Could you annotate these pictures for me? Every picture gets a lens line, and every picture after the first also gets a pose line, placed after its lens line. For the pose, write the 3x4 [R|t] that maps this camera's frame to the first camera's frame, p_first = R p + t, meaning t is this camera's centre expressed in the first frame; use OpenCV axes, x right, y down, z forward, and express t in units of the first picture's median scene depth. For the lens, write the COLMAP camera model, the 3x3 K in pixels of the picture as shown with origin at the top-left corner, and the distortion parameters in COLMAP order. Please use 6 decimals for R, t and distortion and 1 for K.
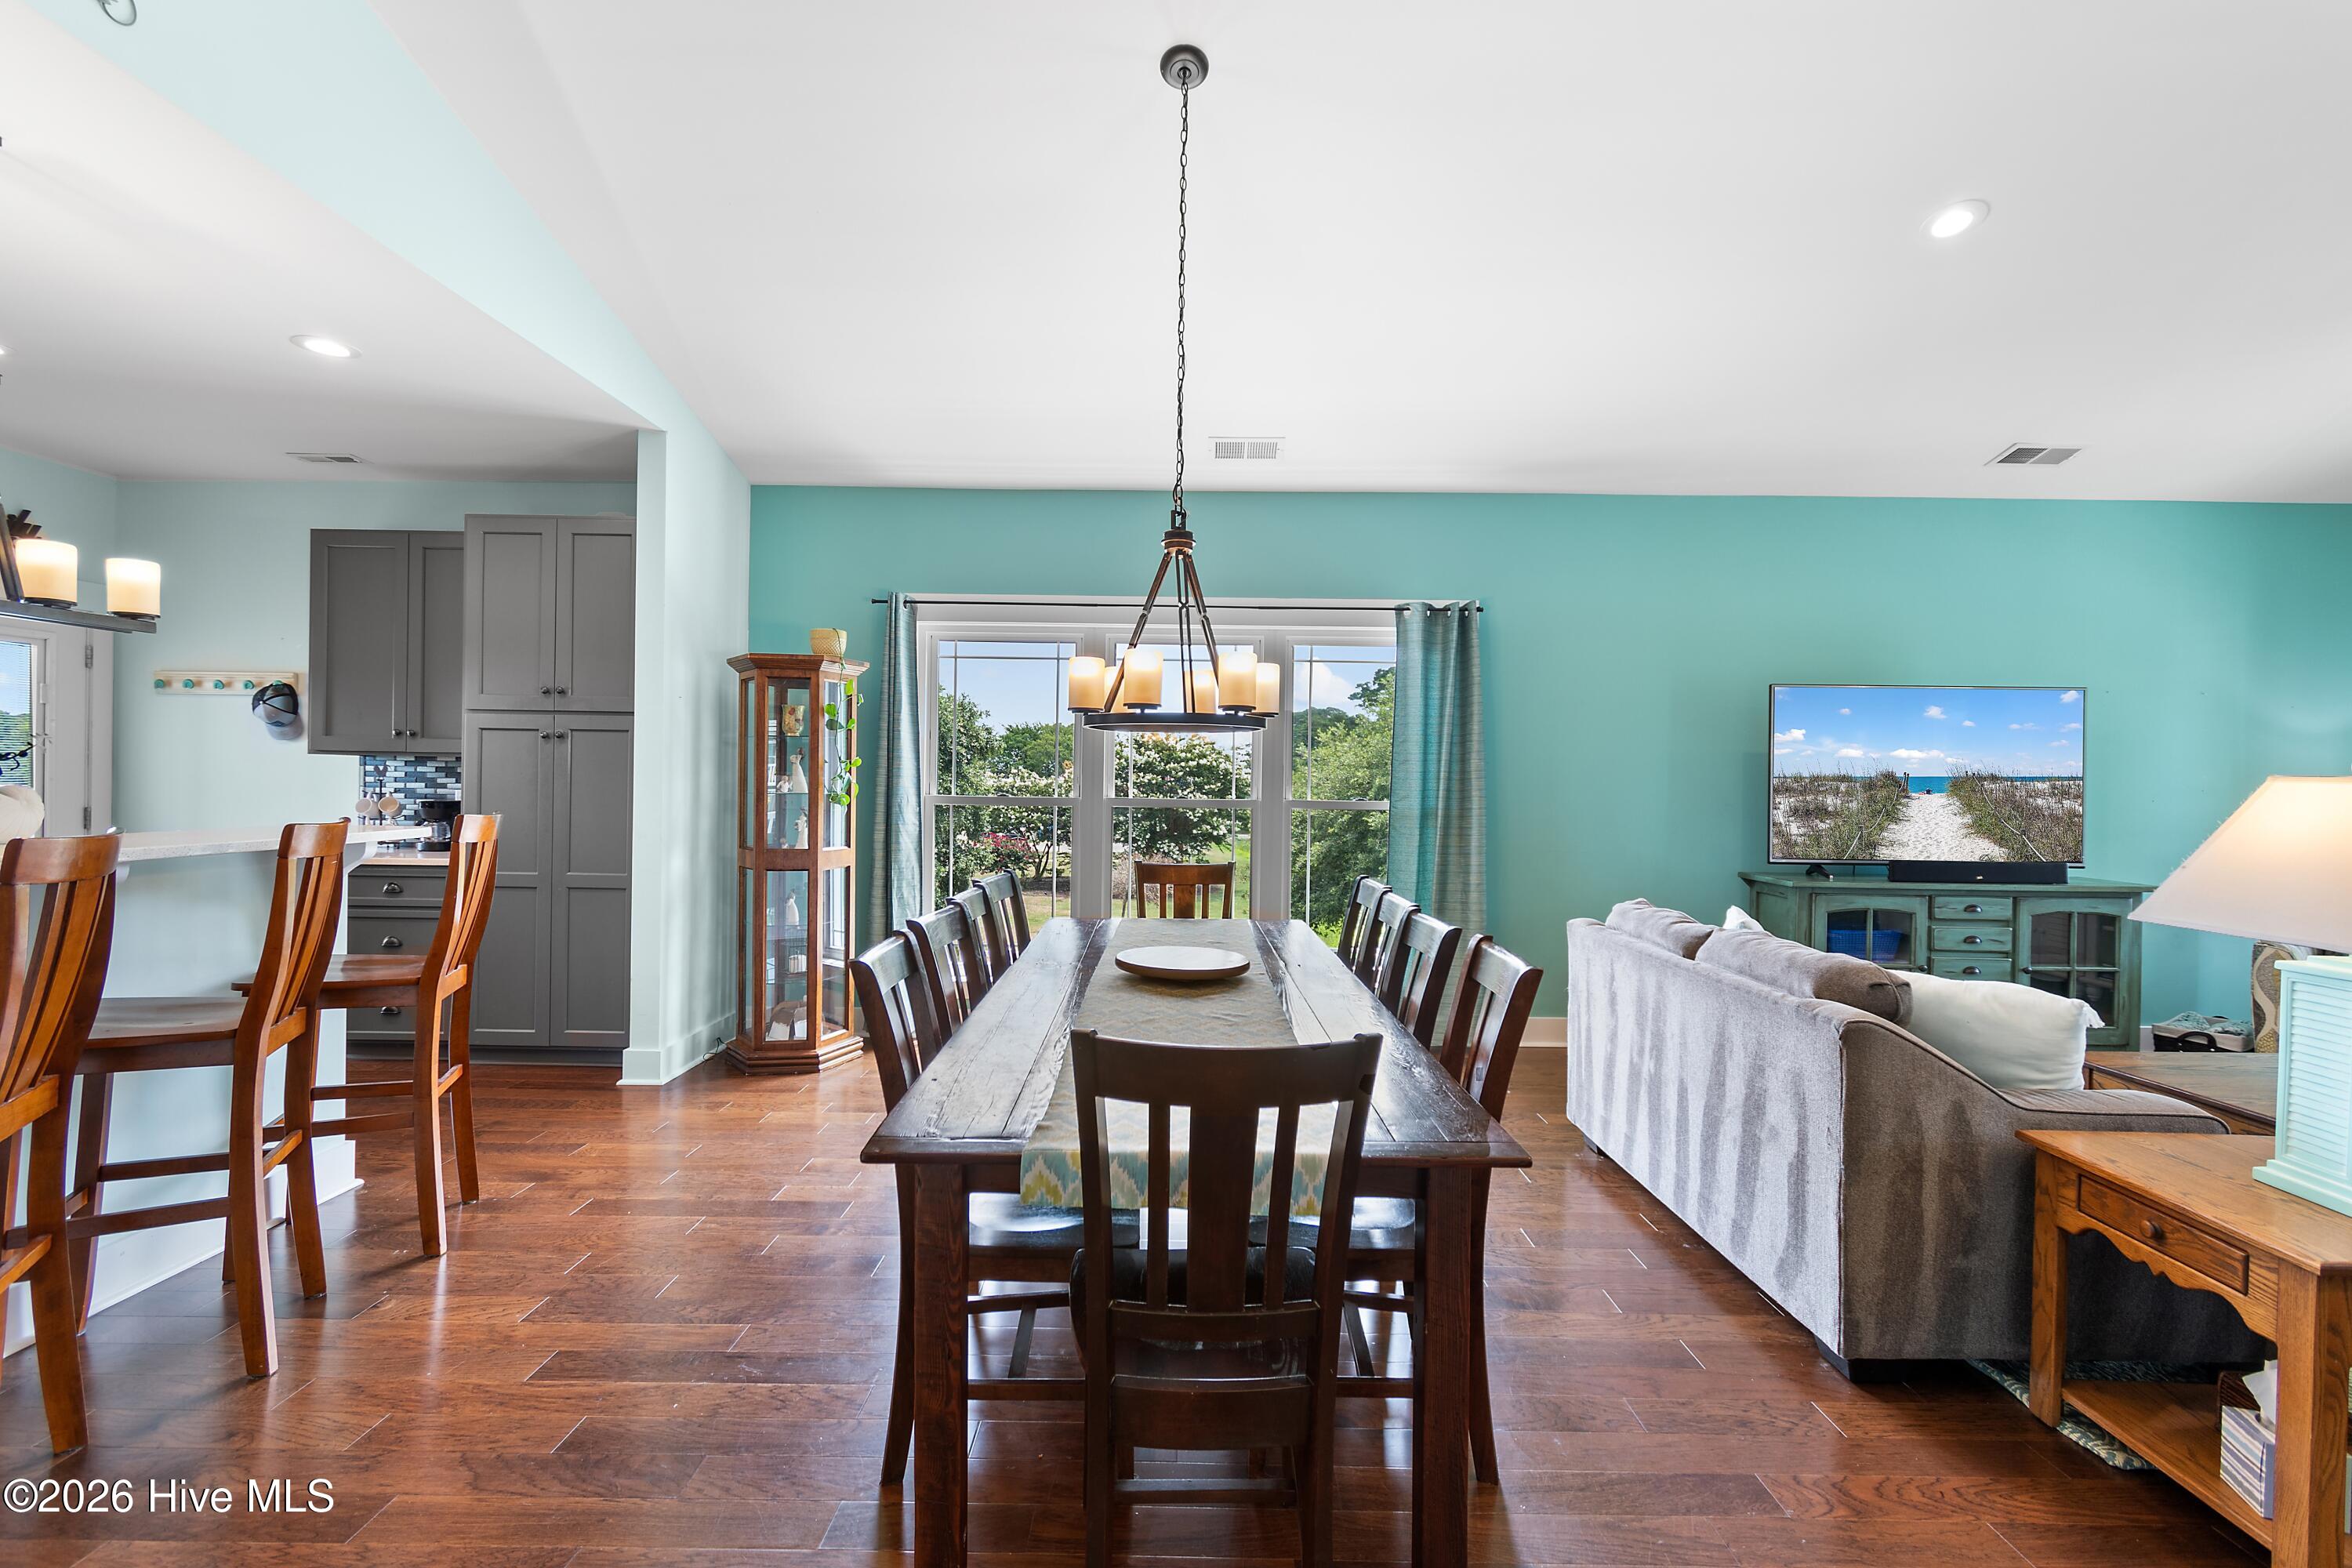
lens RADIAL K [[1034.8, 0, 1183.1], [0, 1034.8, 802.7], [0, 0, 1]] dist [-0.000666, -0.000153]
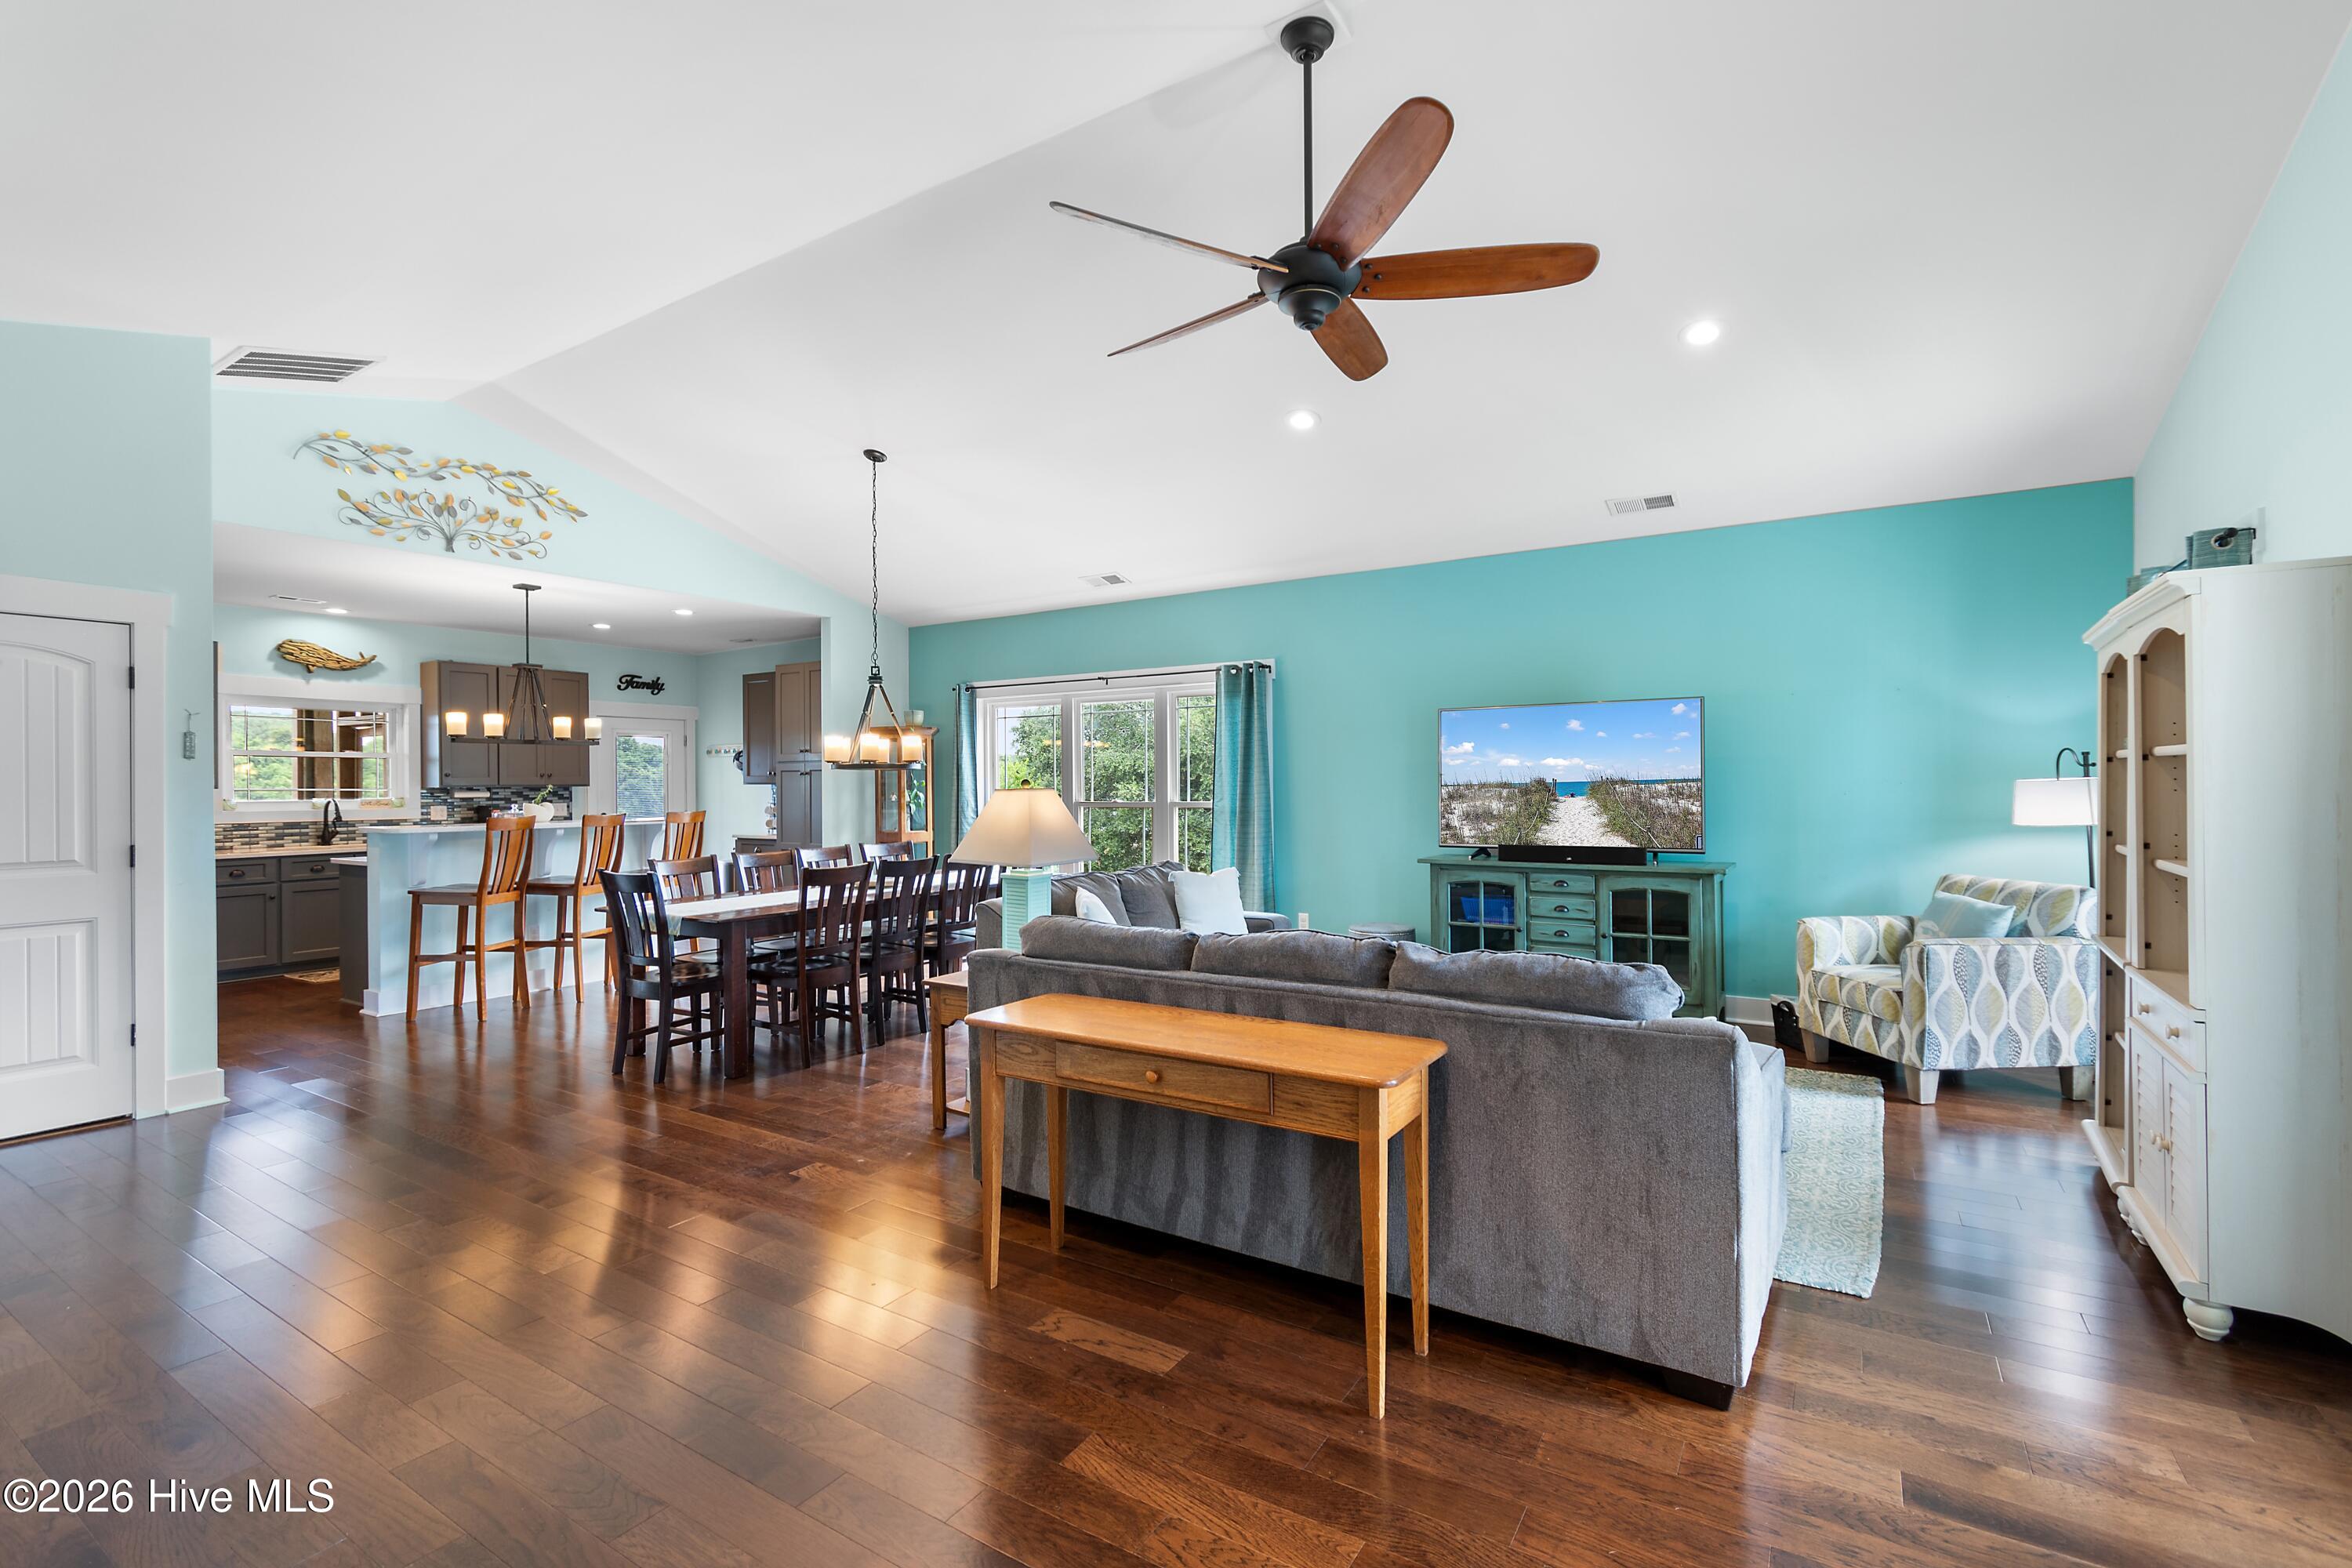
lens RADIAL K [[1039.0, 0, 1178.8], [0, 1039.0, 790.0], [0, 0, 1]] dist [0.000998, -0.000793]
pose [[0.849178, -0.018658, -0.527777, 0.992335], [0.009639, 0.999757, -0.019836, 0.010916], [0.528019, 0.011757, 0.849151, -0.282361]]
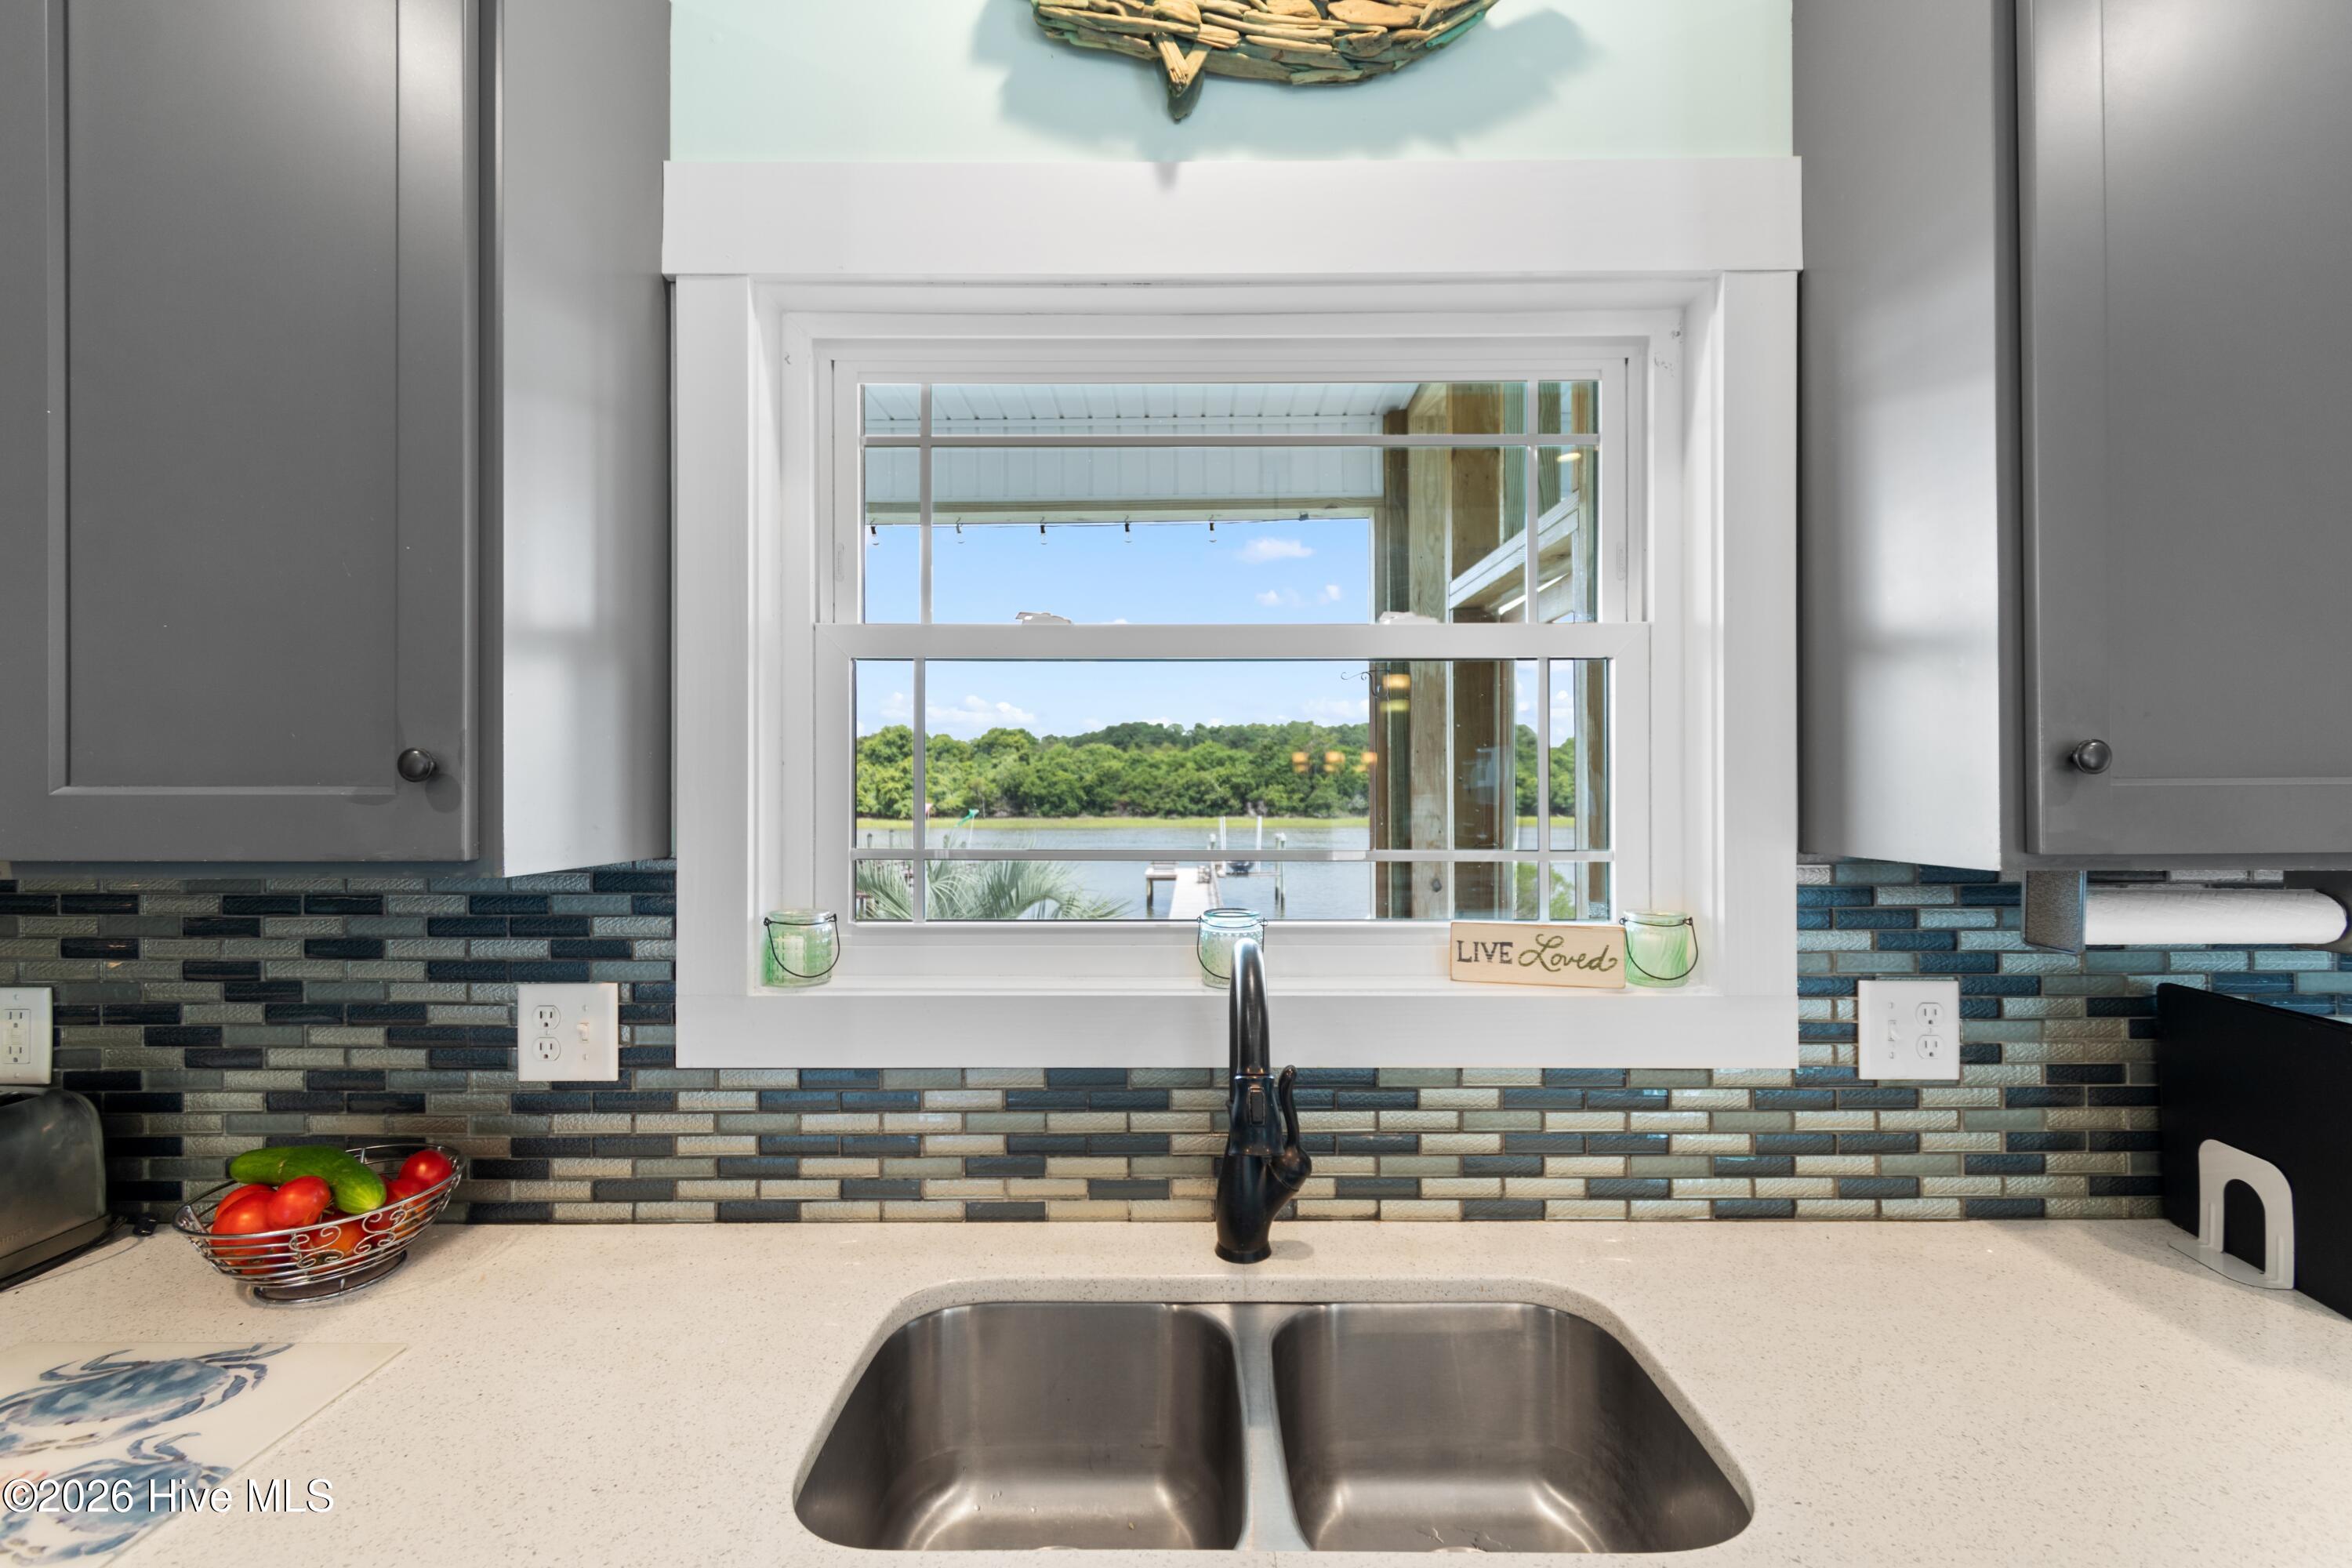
lens RADIAL K [[1038.4, 0, 1180.8], [0, 1038.4, 777.5], [0, 0, 1]] dist [0.001405, -0.000696]
pose [[0.007391, -0.022863, -0.999711, -0.843672], [-0.016266, 0.999604, -0.022981, -0.052391], [0.999840, 0.016431, 0.007016, 0.408707]]
